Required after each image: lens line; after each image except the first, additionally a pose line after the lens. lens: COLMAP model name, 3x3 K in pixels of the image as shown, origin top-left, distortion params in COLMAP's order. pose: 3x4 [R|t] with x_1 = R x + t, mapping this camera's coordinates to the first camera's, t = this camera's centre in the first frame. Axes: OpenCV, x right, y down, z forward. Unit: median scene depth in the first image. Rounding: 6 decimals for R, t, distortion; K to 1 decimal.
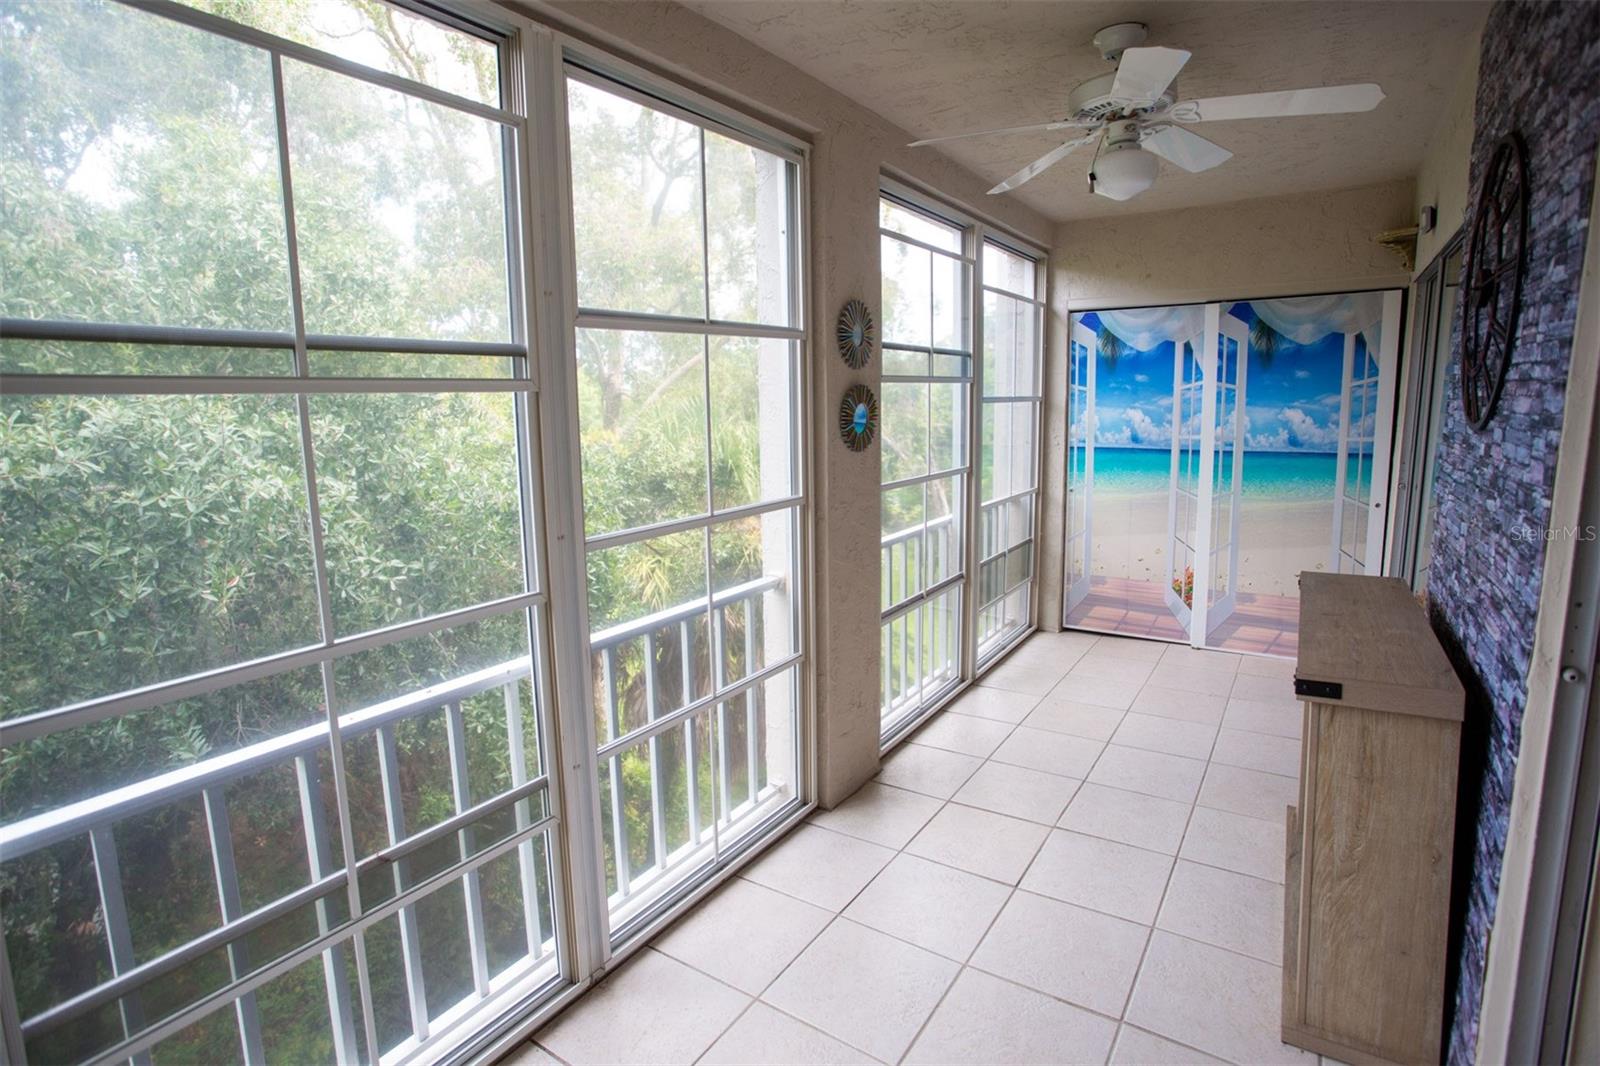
lens RADIAL K [[779.2, 0, 795.1], [0, 779.2, 513.8], [0, 0, 1]] dist [-0.077806, 0.033887]
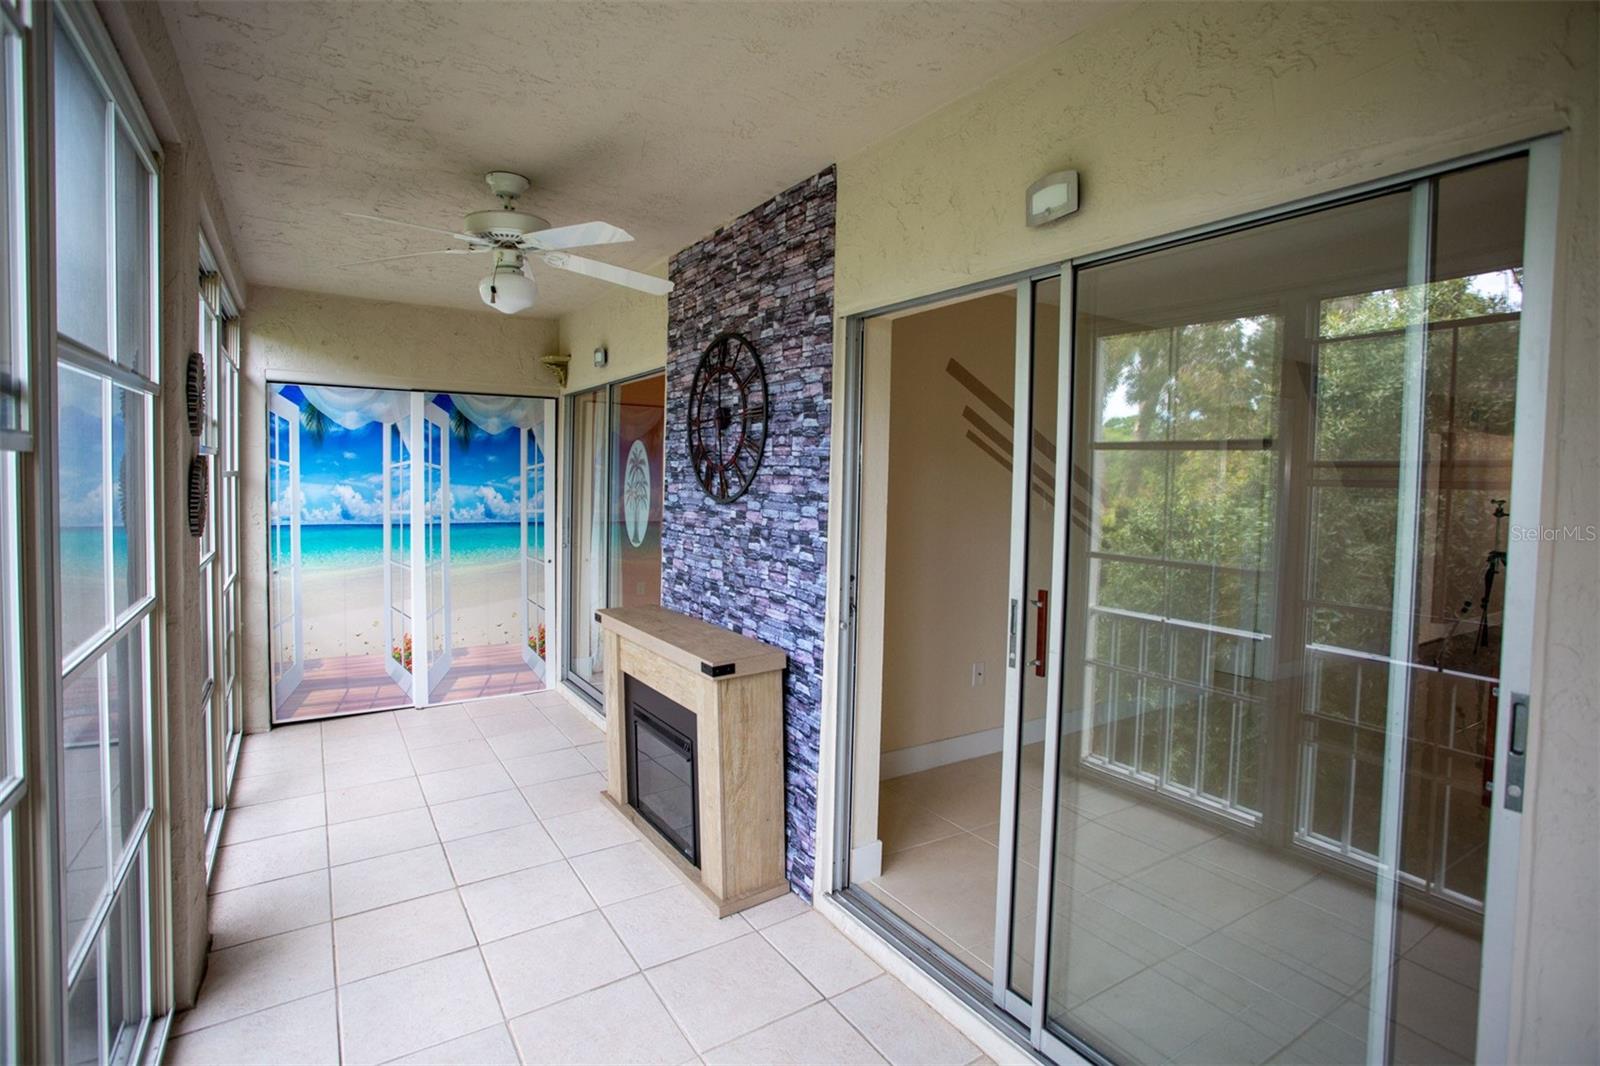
lens RADIAL K [[779.2, 0, 795.1], [0, 779.2, 513.8], [0, 0, 1]] dist [-0.077806, 0.033887]
pose [[0.385707, -0.016128, 0.922480, -0.266499], [0.107054, 0.993876, -0.027386, -0.009799], [-0.916389, 0.109318, 0.385072, 0.082340]]
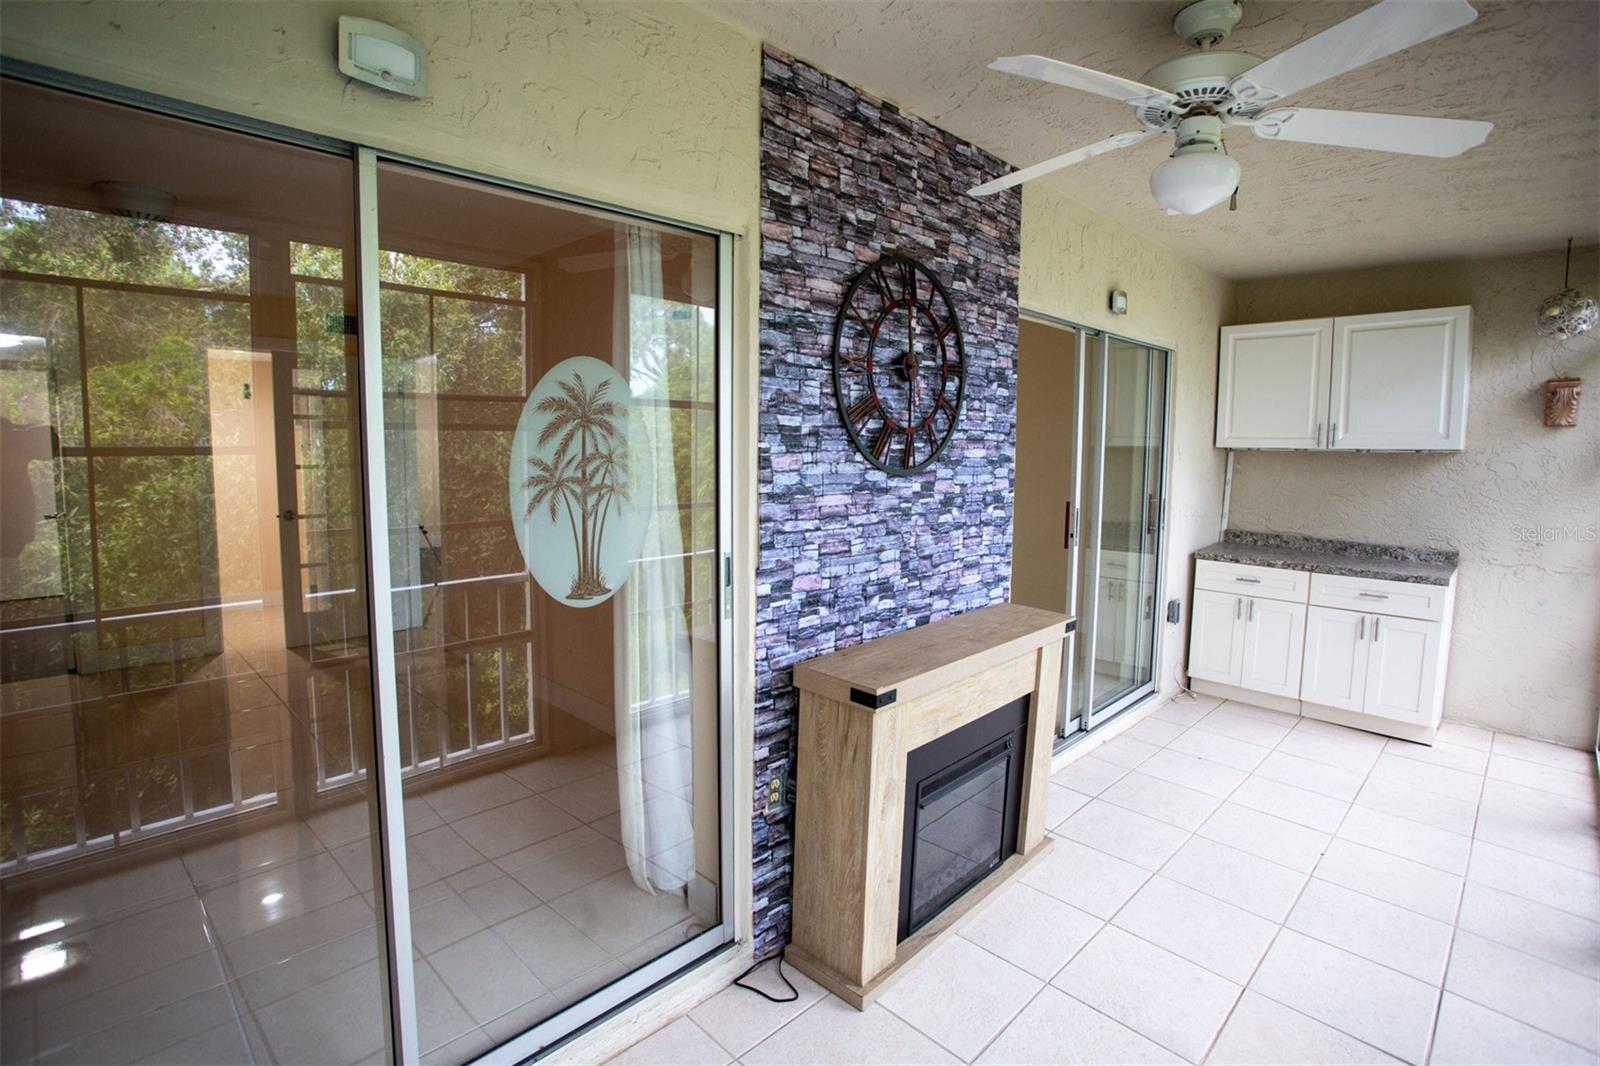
lens RADIAL K [[779.2, 0, 795.1], [0, 779.2, 513.8], [0, 0, 1]] dist [-0.077806, 0.033887]
pose [[-0.983684, -0.007352, 0.179753, 0.366073], [0.035209, 0.971975, 0.232434, -0.157754], [-0.176424, 0.234971, -0.955857, 1.006985]]
